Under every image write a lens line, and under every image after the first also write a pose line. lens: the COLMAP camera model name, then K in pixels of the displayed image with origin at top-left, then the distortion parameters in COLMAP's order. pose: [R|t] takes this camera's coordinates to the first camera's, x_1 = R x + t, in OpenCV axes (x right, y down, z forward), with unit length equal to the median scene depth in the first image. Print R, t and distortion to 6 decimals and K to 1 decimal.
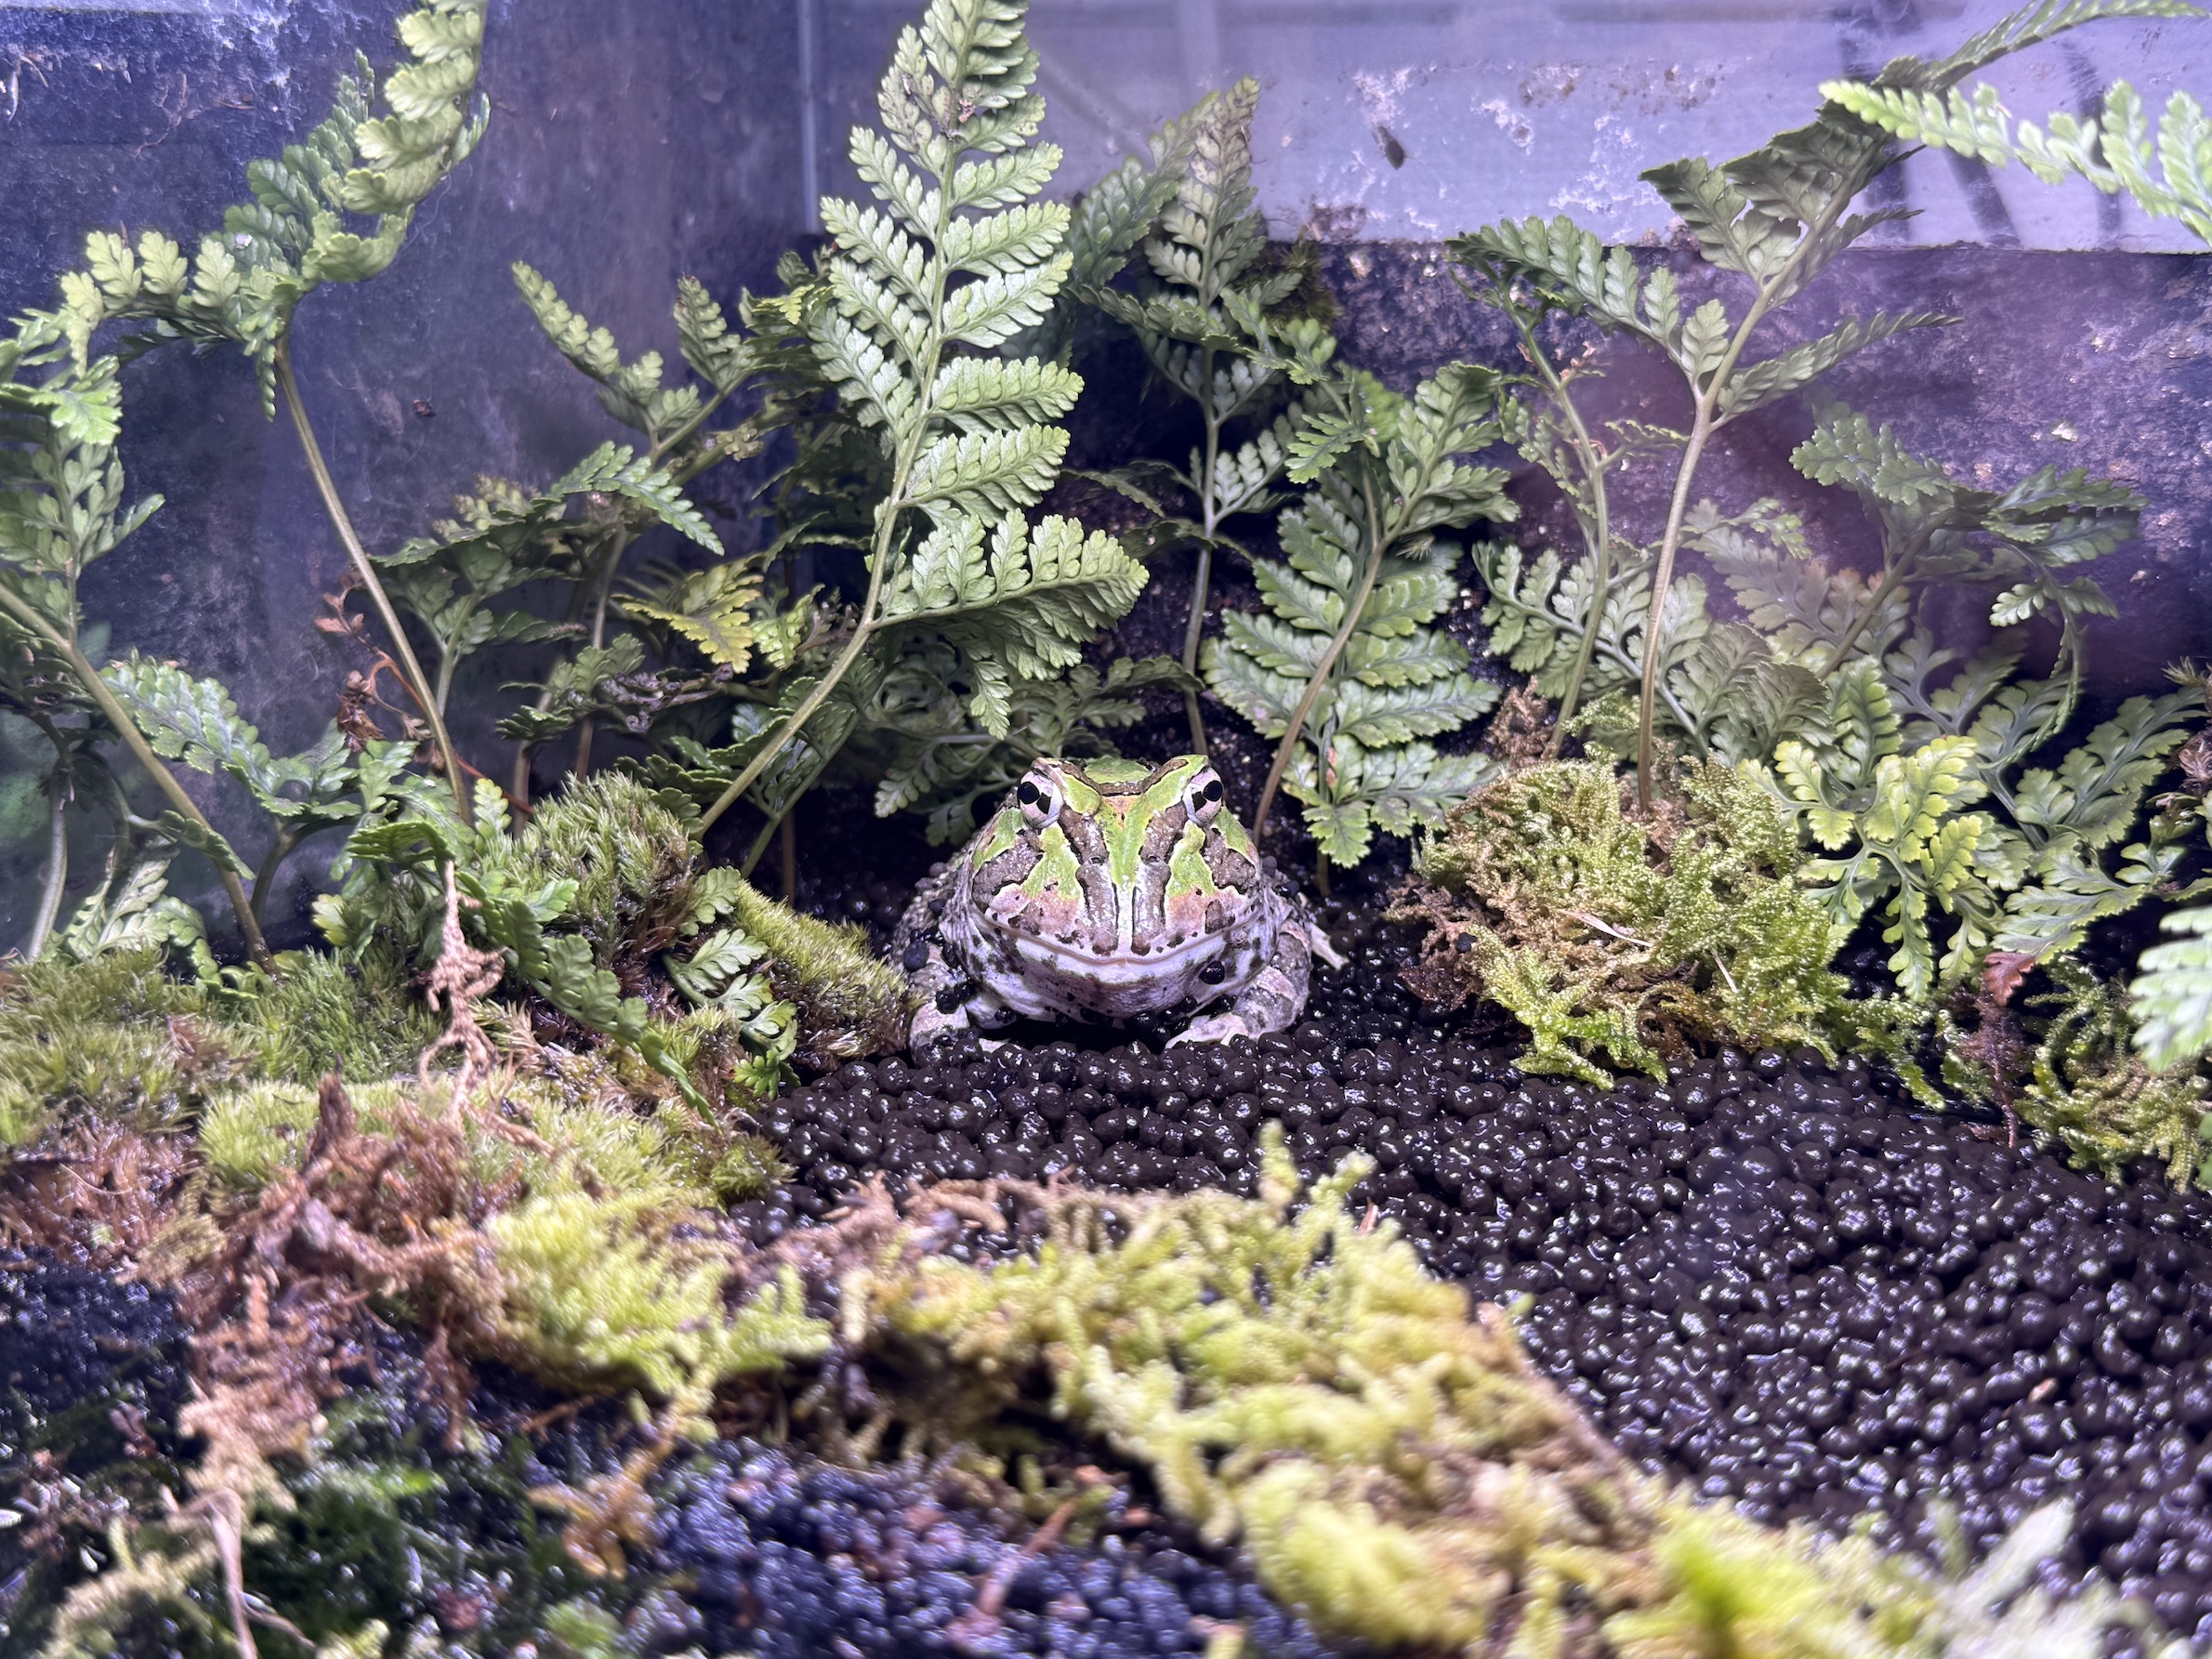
lens RADIAL K [[2639.5, 0, 1102.8], [0, 2639.5, 832.1], [0, 0, 1]] dist [0.104232, 0.000000]
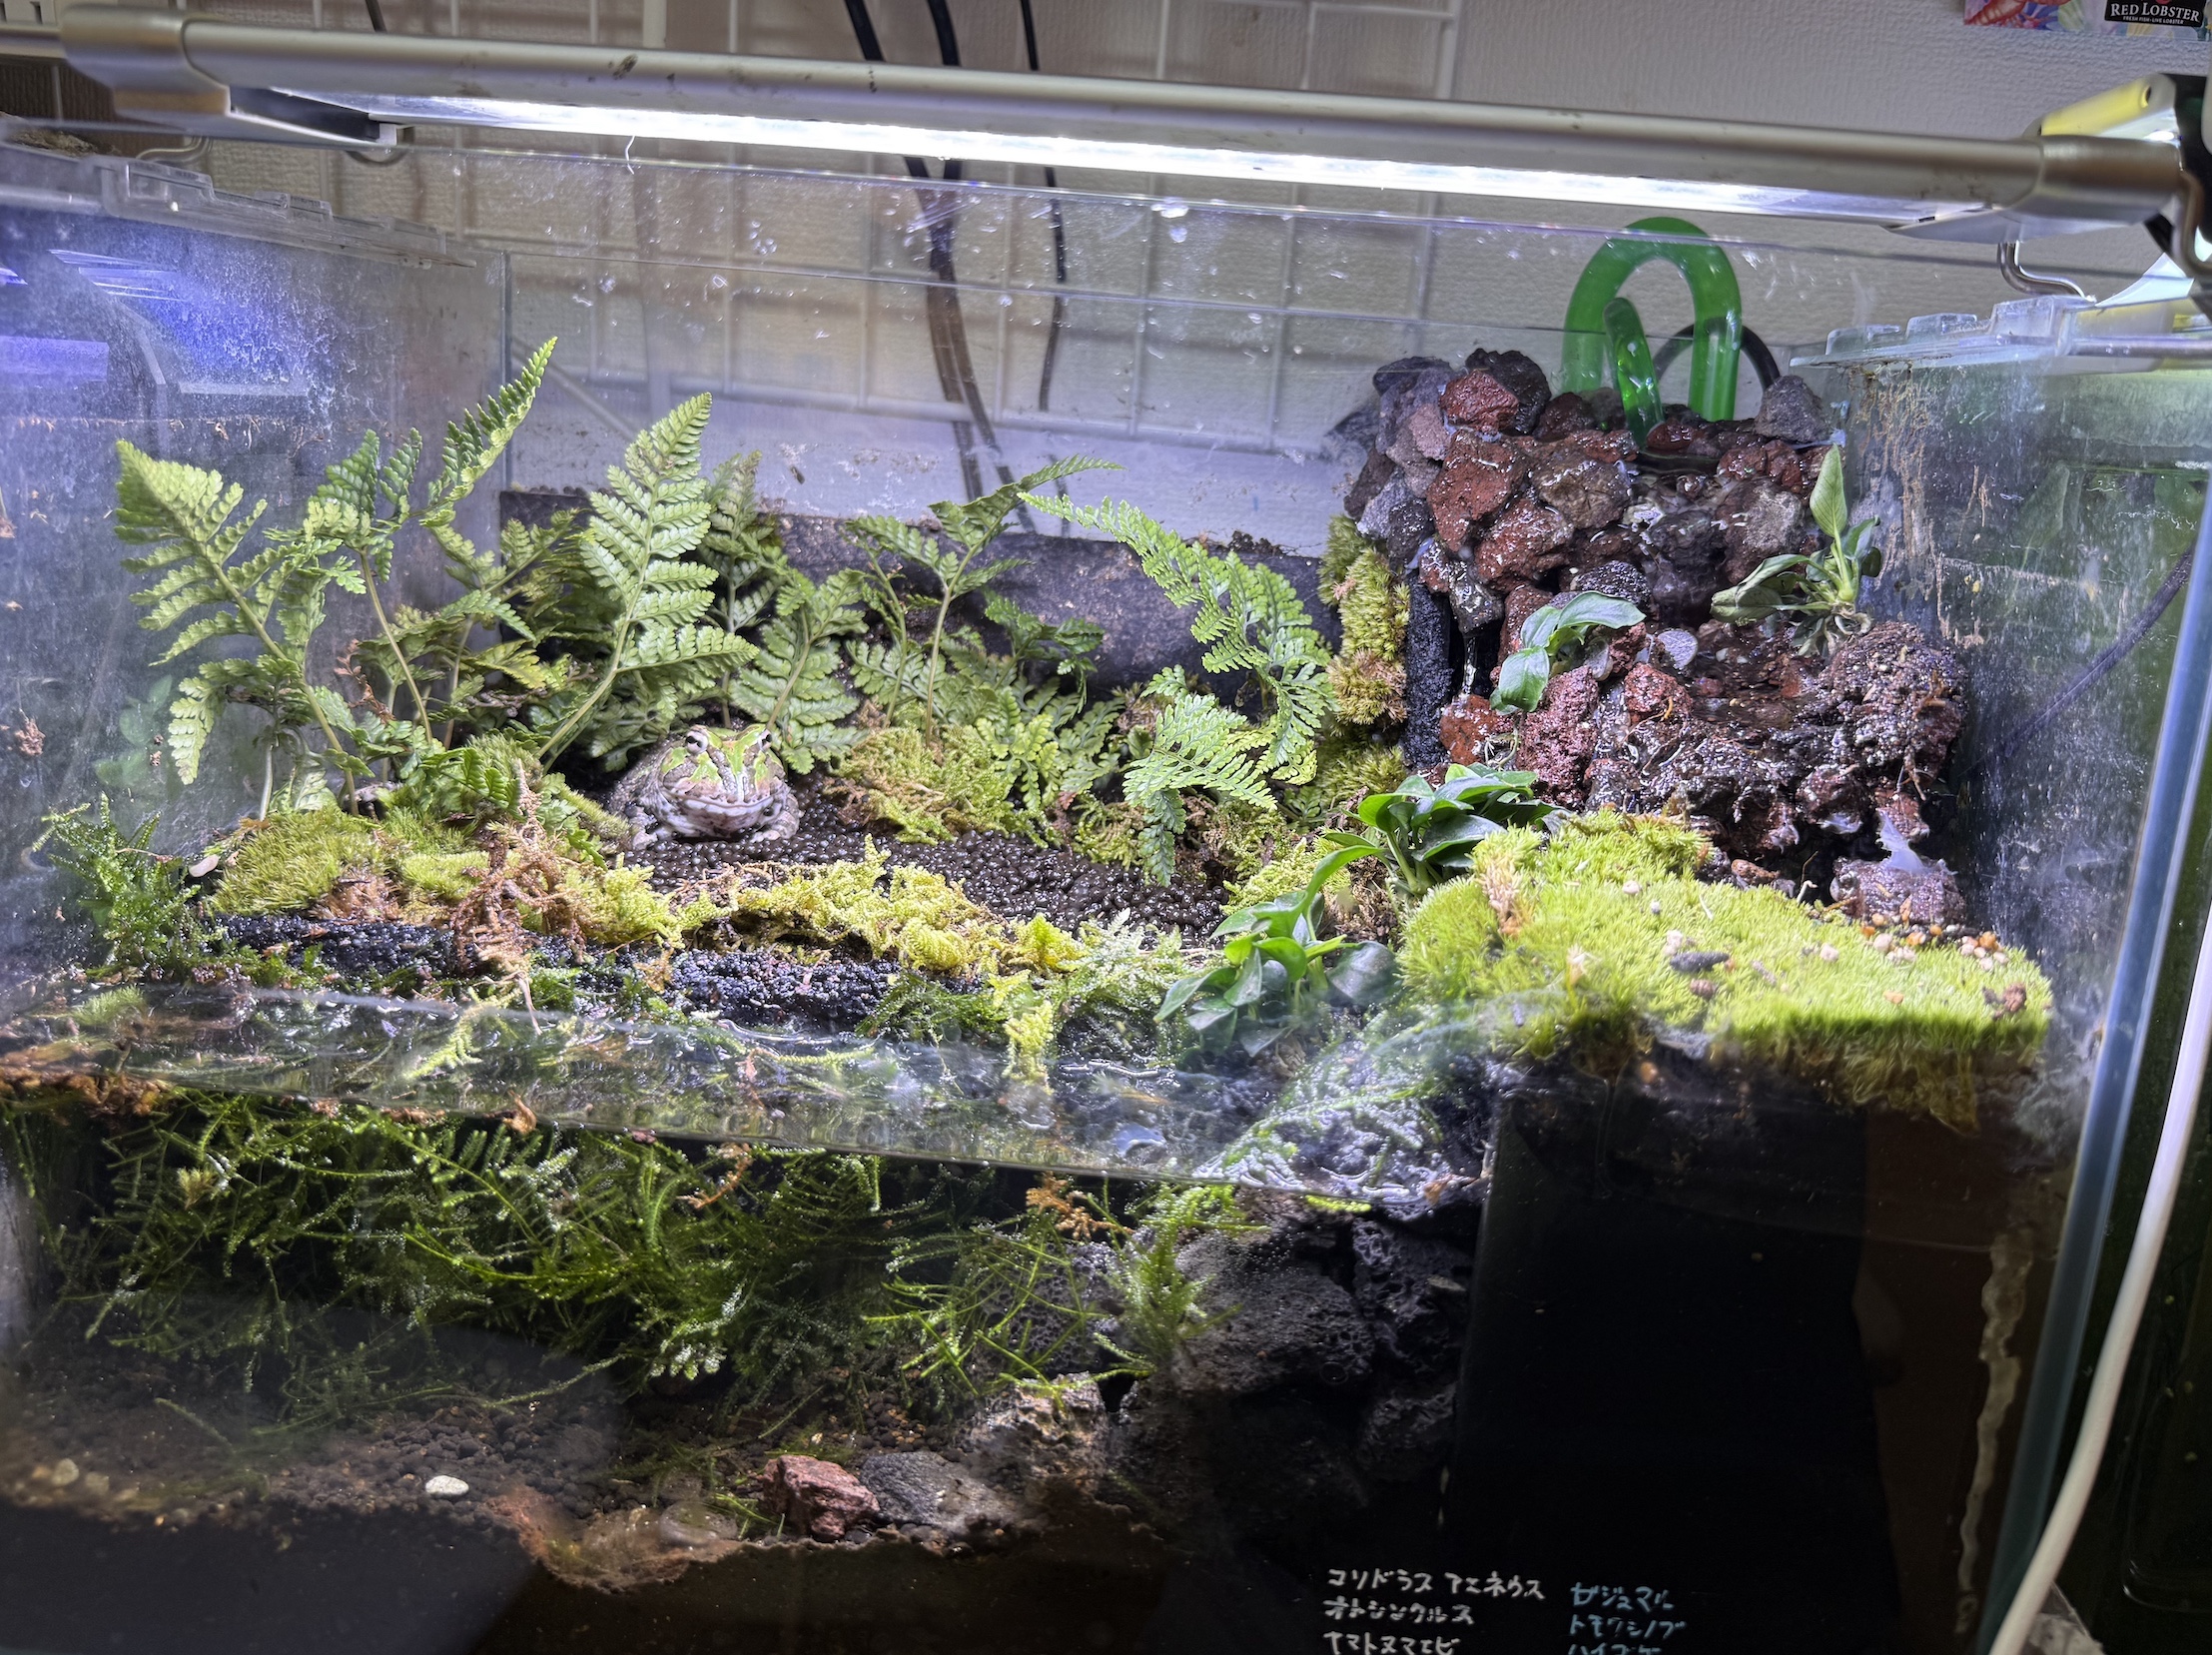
lens RADIAL K [[1667.8, 0, 1202.8], [0, 1667.8, 769.3], [0, 0, 1]] dist [0.011821, -0.045651]
pose [[0.883655, -0.018874, 0.467759, -0.328462], [0.034943, 0.999059, -0.025698, 0.067371], [-0.466834, 0.039053, 0.883482, -0.570728]]
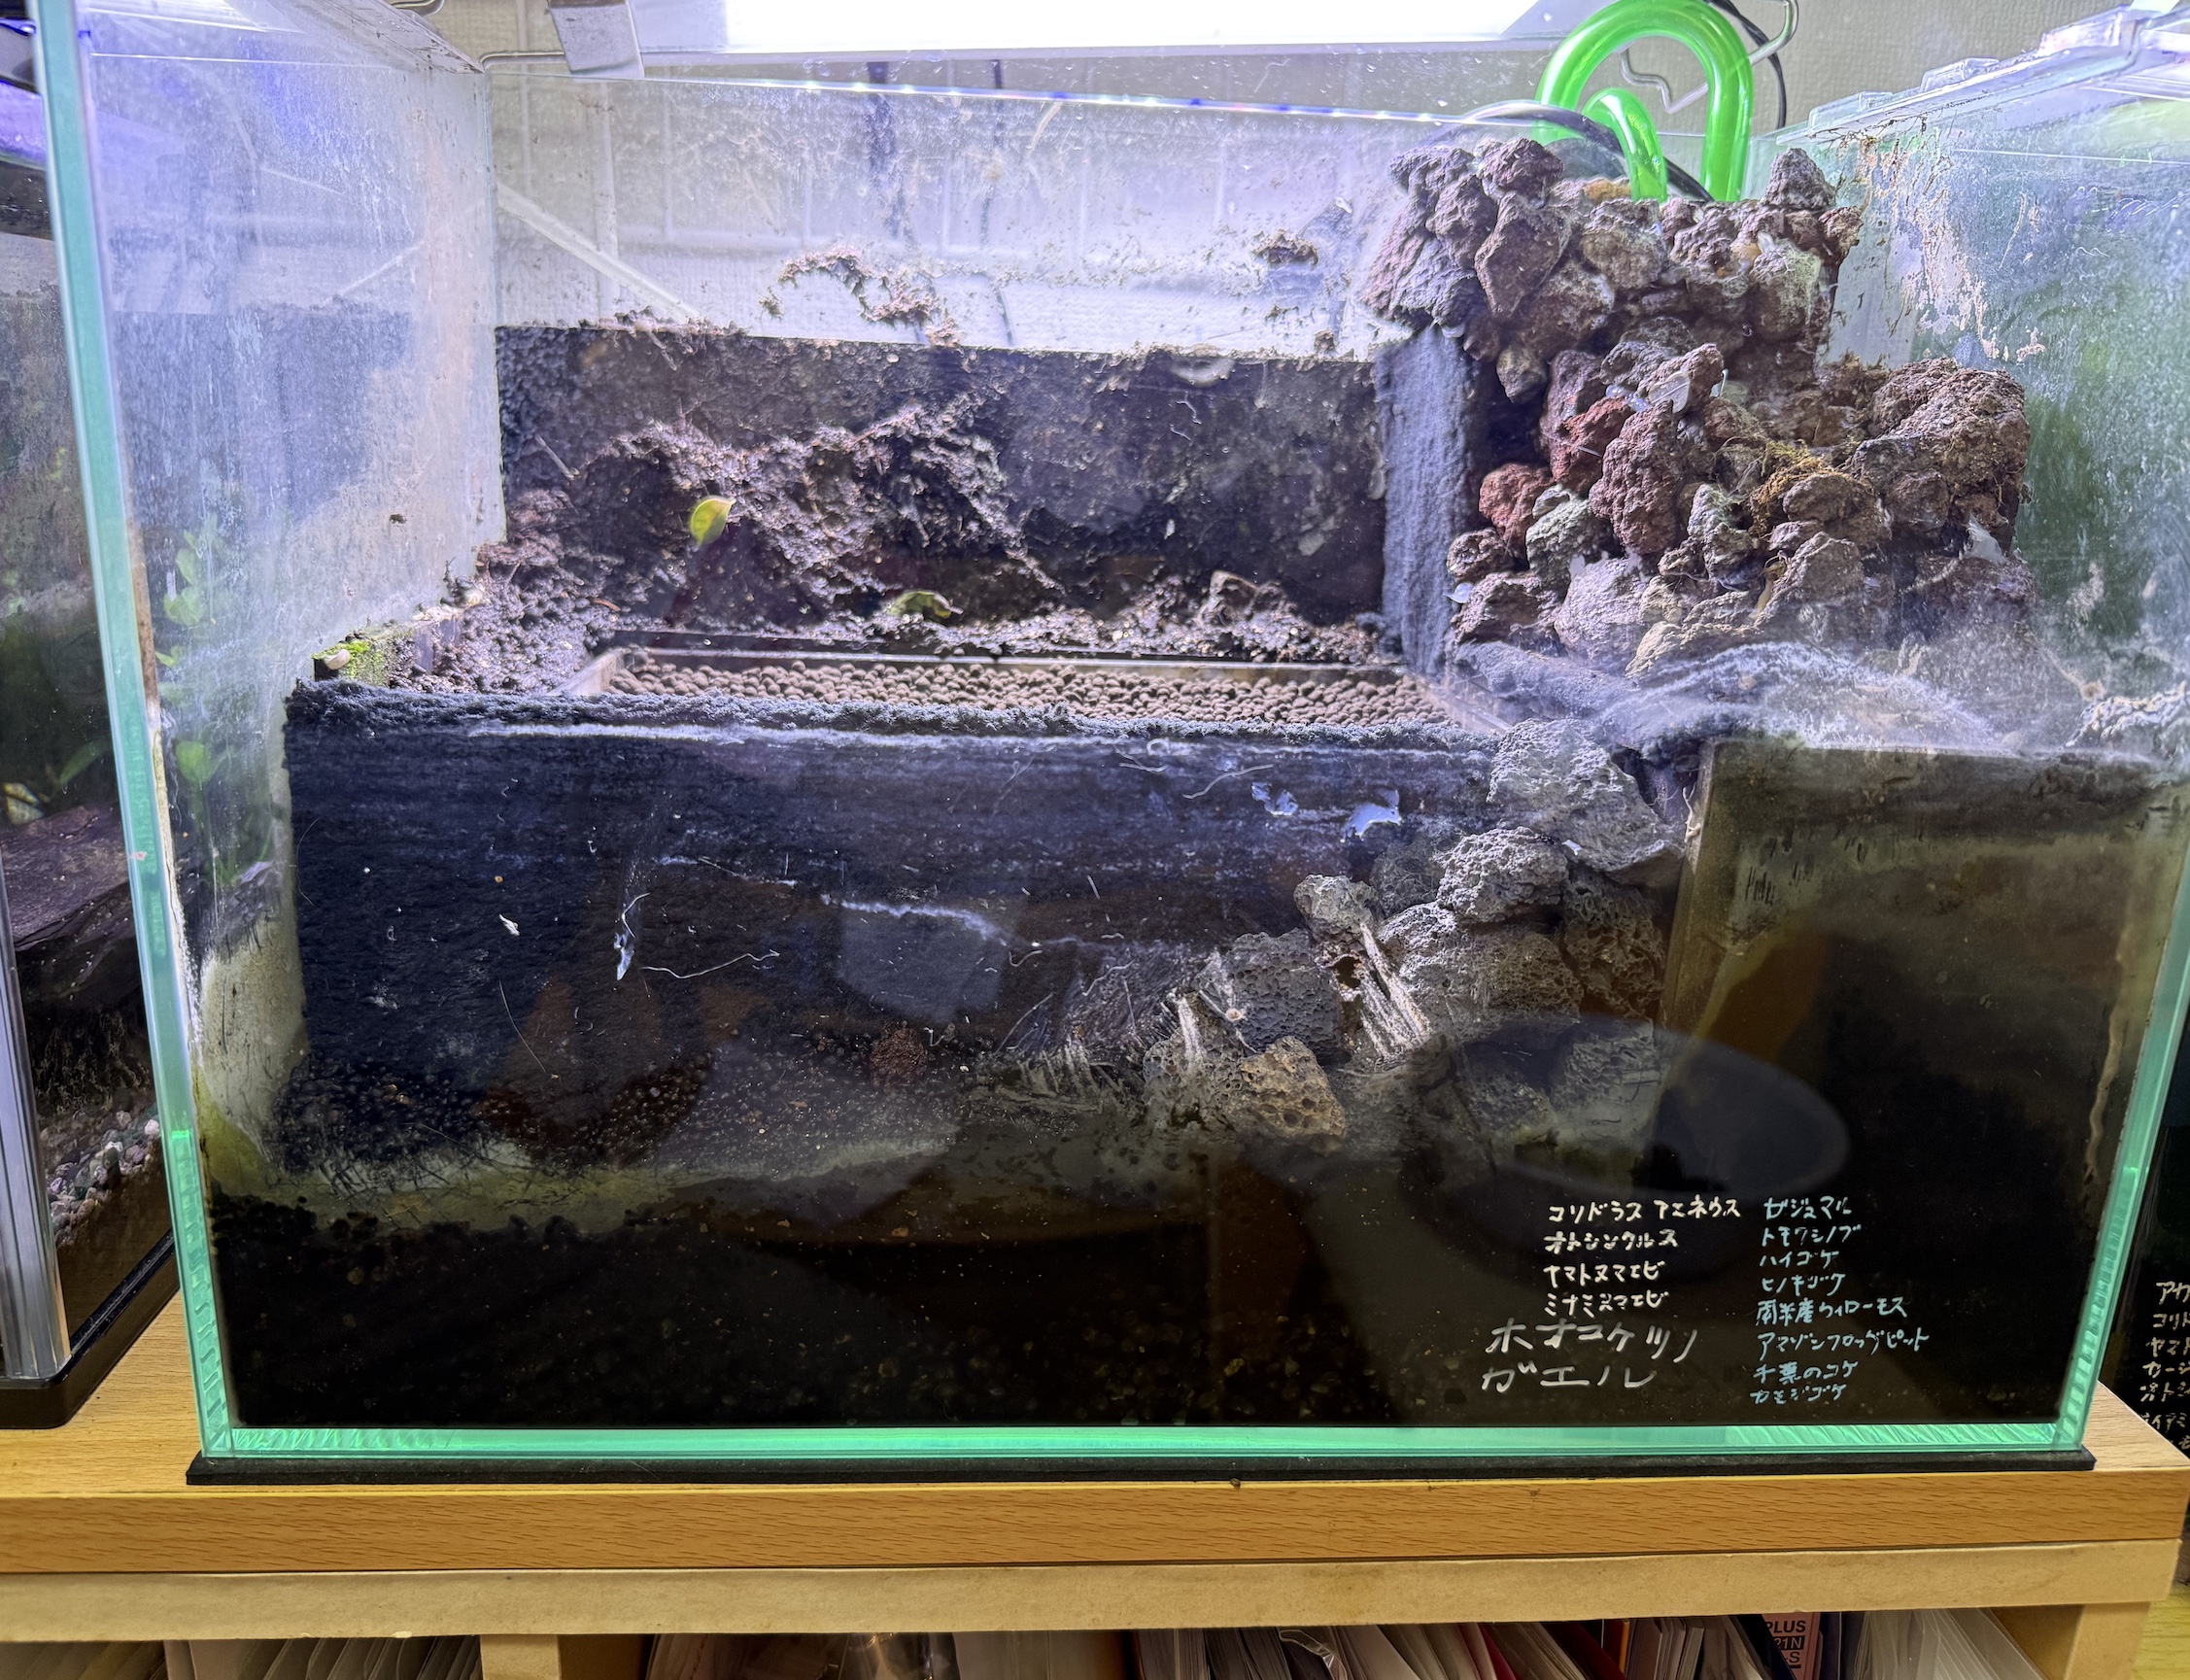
lens RADIAL K [[1657.7, 0, 1083.4], [0, 1657.7, 869.3], [0, 0, 1]] dist [-0.002422, -0.034463]
pose [[0.828458, -0.113035, 0.548526, -0.642883], [0.097374, 0.993575, 0.057679, 0.219550], [-0.551522, 0.005628, 0.834142, -0.433110]]
